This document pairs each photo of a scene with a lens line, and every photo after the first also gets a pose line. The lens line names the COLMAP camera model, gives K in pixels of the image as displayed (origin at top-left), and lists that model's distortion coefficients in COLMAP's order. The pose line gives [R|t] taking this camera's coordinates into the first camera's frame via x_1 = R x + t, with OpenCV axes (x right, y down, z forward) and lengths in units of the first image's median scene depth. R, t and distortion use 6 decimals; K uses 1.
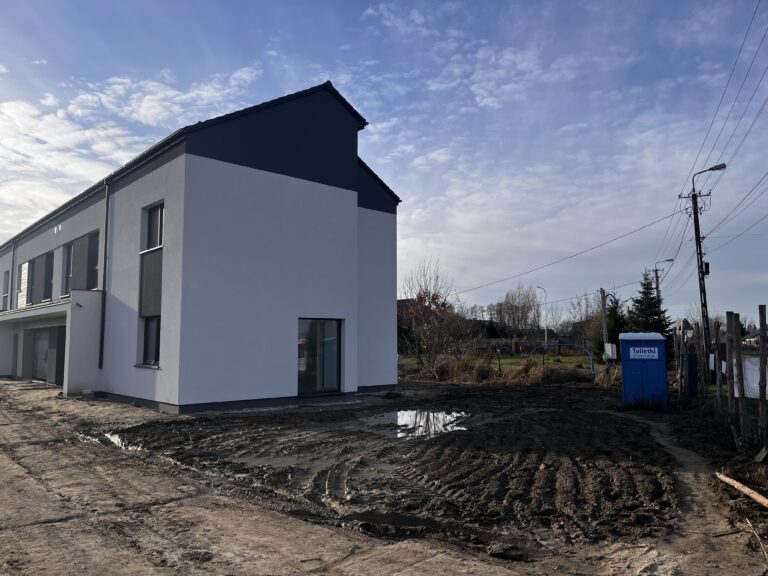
lens RADIAL K [[581.1, 0, 386.3], [0, 581.1, 289.6], [0, 0, 1]] dist [0.036400, -0.034127]
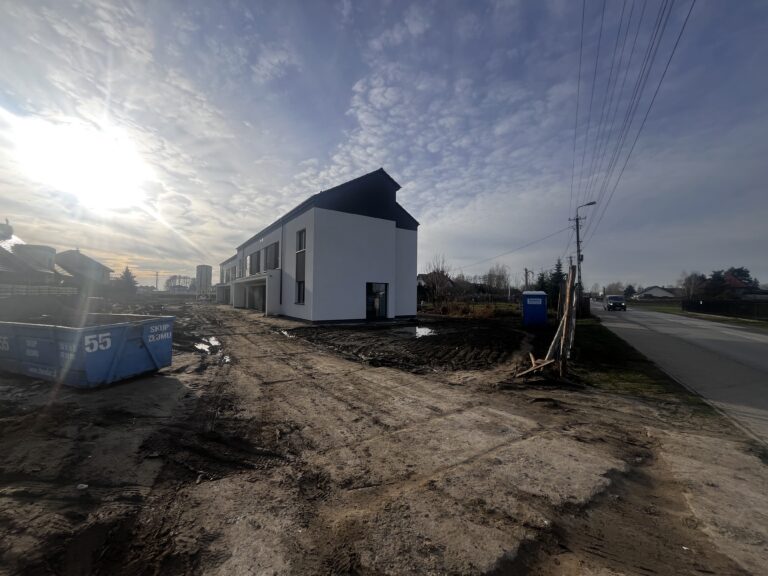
lens RADIAL K [[306.5, 0, 378.4], [0, 306.5, 285.6], [0, 0, 1]] dist [0.001059, 0.000119]
pose [[0.988489, 0.009943, -0.150967, 0.057187], [-0.000750, 0.998148, 0.060826, -0.007628], [0.151292, -0.060012, 0.986666, -0.094670]]
